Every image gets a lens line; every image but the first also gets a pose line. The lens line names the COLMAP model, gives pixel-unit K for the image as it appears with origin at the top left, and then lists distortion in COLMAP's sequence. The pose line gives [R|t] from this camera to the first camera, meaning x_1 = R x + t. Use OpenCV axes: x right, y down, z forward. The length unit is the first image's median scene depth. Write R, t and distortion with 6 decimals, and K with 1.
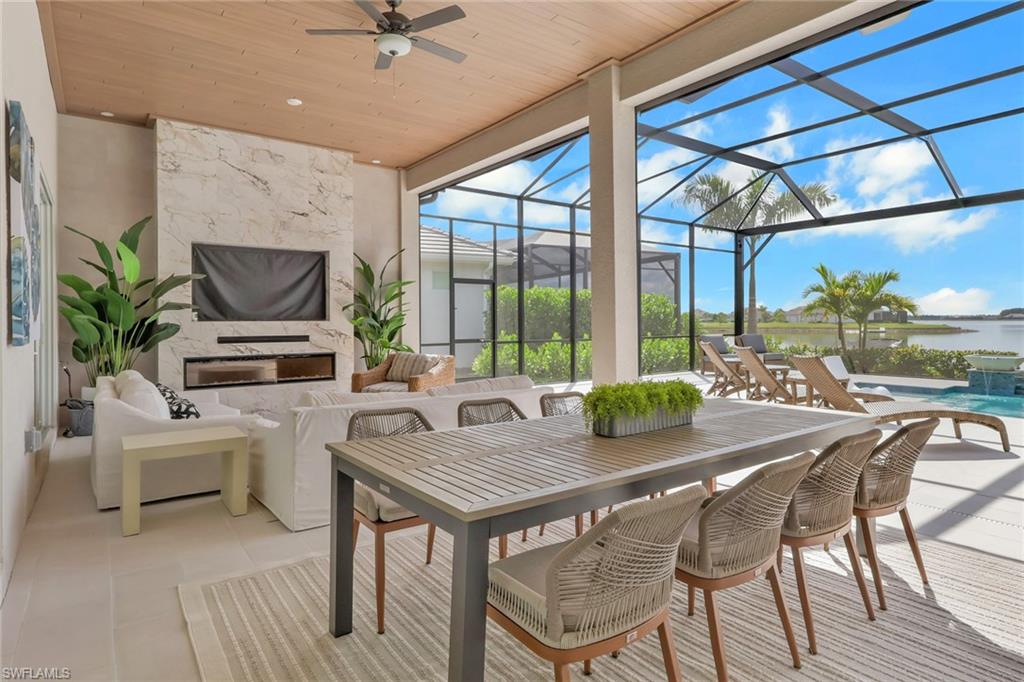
lens RADIAL K [[556.3, 0, 515.5], [0, 556.3, 311.1], [0, 0, 1]] dist [0.003954, 0.000759]
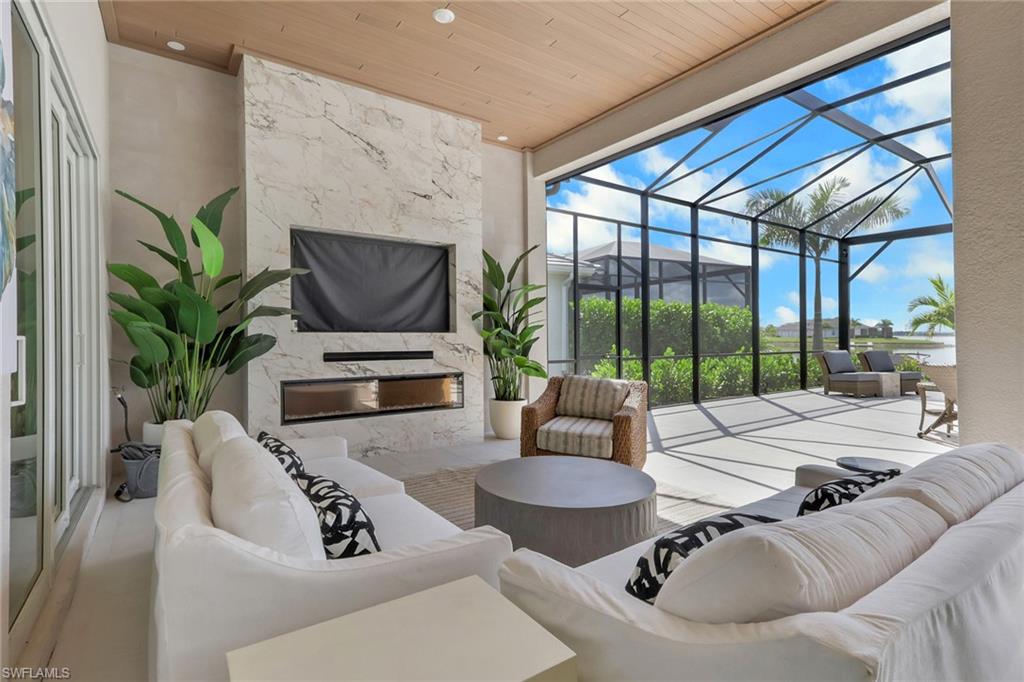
lens RADIAL K [[488.1, 0, 519.9], [0, 488.1, 331.5], [0, 0, 1]] dist [0.015374, 0.001404]
pose [[0.999769, 0.006874, -0.020353, -0.242043], [-0.006617, 0.999898, 0.012674, 0.006833], [0.020438, -0.012537, 0.999713, 0.324696]]
